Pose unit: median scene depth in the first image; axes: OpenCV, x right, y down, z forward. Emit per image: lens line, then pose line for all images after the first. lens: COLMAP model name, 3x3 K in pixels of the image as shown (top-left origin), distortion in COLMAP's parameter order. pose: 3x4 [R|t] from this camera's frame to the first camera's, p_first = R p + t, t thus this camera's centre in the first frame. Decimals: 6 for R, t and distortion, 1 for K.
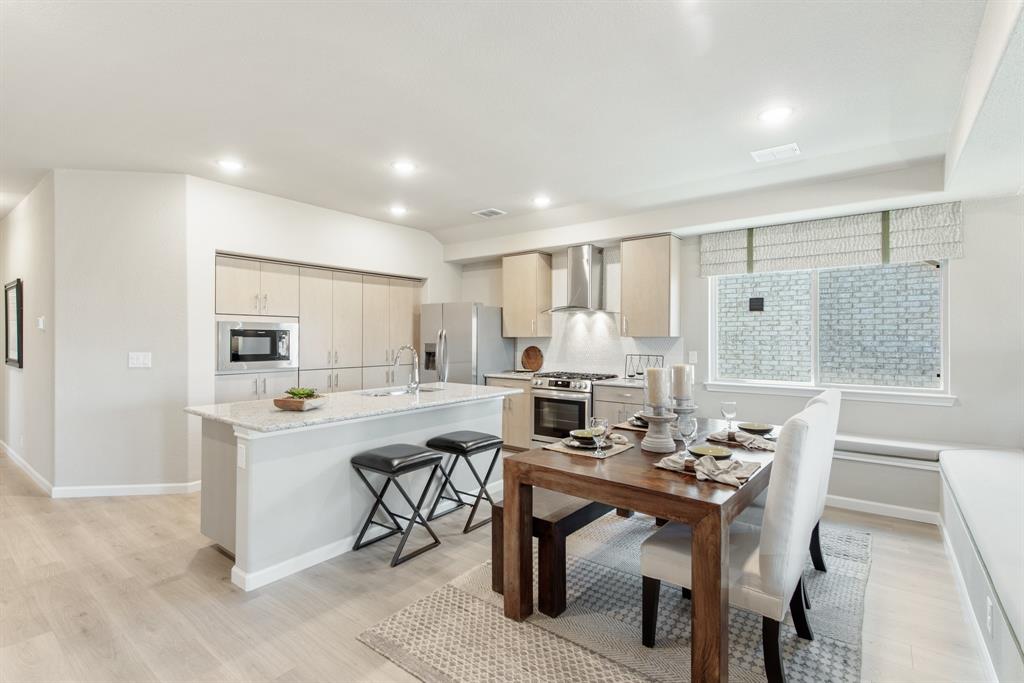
lens RADIAL K [[486.3, 0, 511.0], [0, 486.3, 341.2], [0, 0, 1]] dist [0.005904, 0.000226]
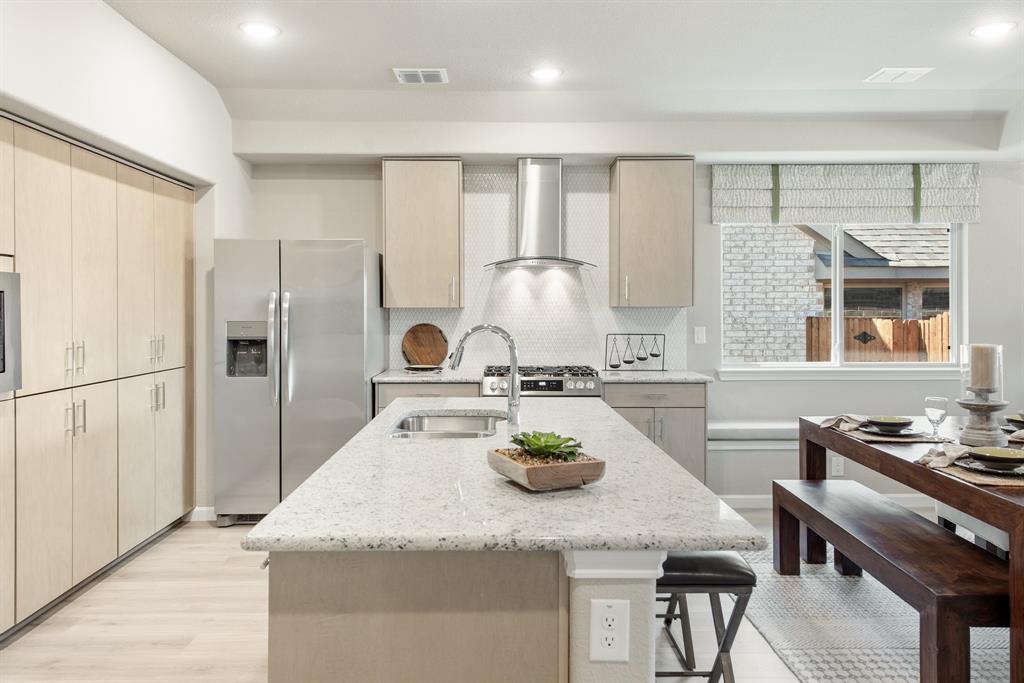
lens RADIAL K [[732.4, 0, 512.2], [0, 732.4, 332.7], [0, 0, 1]] dist [0.019201, 0.002050]
pose [[0.777525, -0.024445, 0.628377, -0.430432], [0.008595, 0.999564, 0.028250, -0.002953], [-0.628793, -0.016564, 0.777396, 0.275626]]
